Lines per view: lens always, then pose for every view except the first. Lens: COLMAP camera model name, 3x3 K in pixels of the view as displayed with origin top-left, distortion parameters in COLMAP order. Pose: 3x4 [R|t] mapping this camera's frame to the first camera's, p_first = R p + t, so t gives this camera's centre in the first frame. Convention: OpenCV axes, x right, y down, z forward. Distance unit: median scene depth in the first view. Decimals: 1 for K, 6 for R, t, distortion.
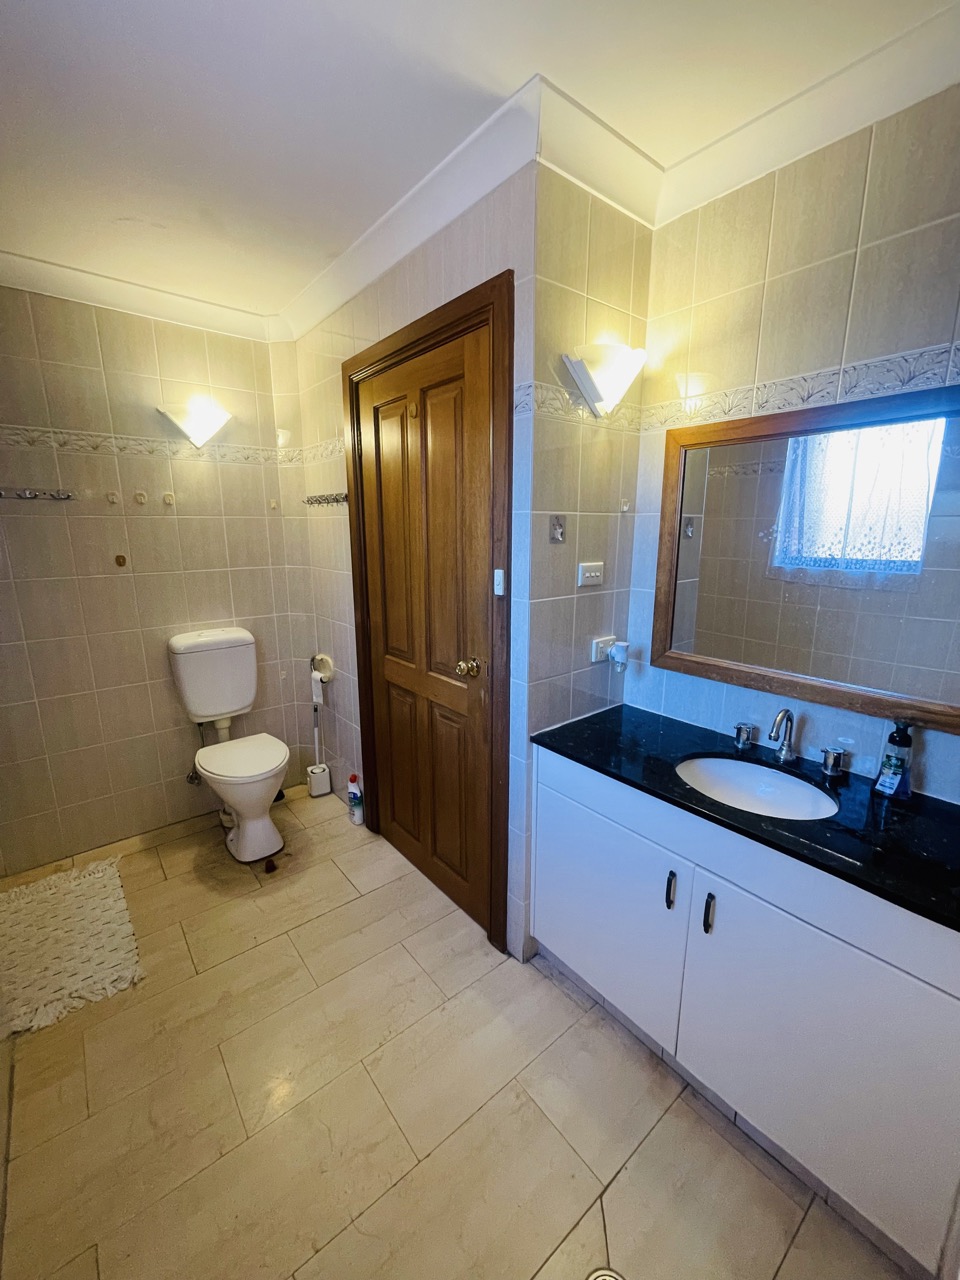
lens RADIAL K [[519.2, 0, 477.1], [0, 519.2, 643.2], [0, 0, 1]] dist [0.000777, -0.000086]
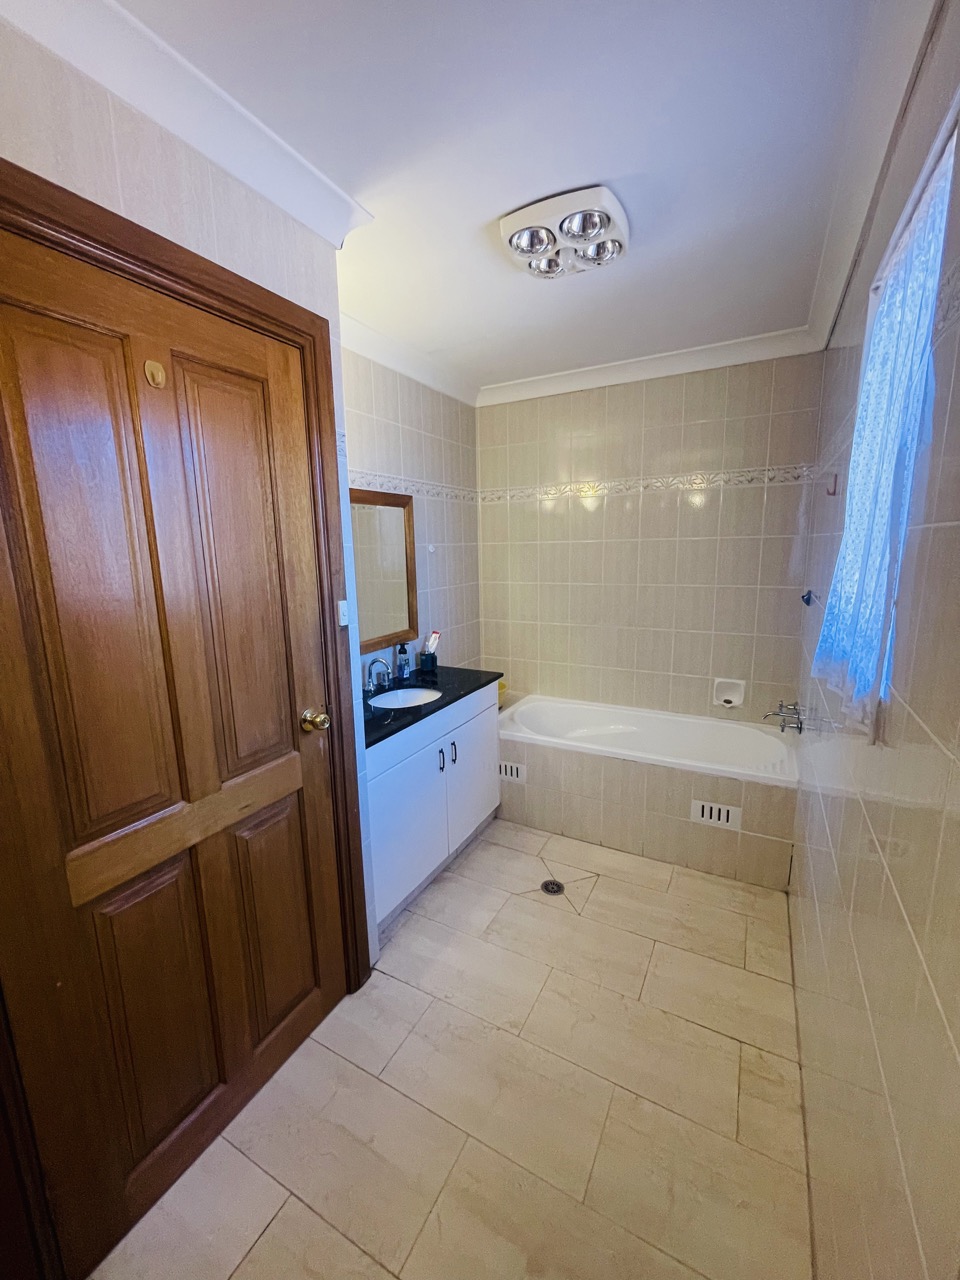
lens RADIAL K [[519.2, 0, 477.6], [0, 519.2, 639.5], [0, 0, 1]] dist [0.000777, -0.000086]
pose [[-0.381331, -0.158818, 0.910694, -0.972595], [0.223165, 0.940181, 0.257405, -0.266497], [-0.897098, 0.301392, -0.323077, 1.083904]]
